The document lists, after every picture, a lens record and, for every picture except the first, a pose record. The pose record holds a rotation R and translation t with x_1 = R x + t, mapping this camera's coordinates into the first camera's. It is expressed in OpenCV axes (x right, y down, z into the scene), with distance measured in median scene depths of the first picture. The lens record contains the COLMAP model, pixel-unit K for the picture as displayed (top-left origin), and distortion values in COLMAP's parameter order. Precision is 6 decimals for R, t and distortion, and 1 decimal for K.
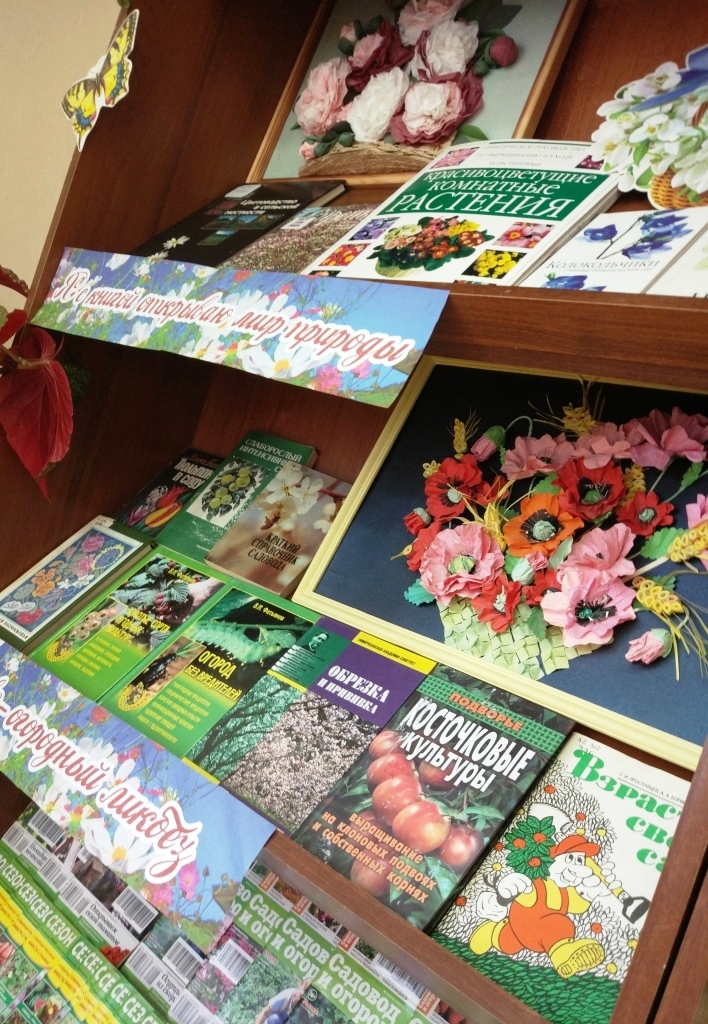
lens RADIAL K [[844.5, 0, 319.7], [0, 844.5, 535.3], [0, 0, 1]] dist [0.024345, -0.020911]
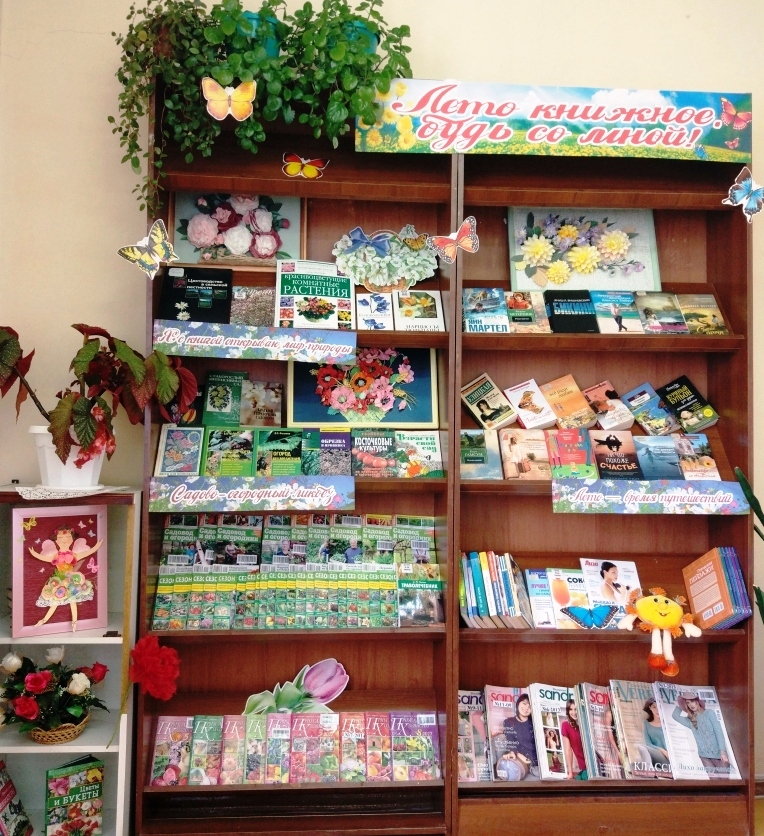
lens RADIAL K [[785.3, 0, 381.8], [0, 785.3, 416.8], [0, 0, 1]] dist [0.010064, 0.000000]
pose [[0.675076, -0.295536, 0.675966, -1.824247], [0.216789, 0.955271, 0.201146, -0.483157], [-0.705177, 0.010753, 0.708950, -1.299781]]
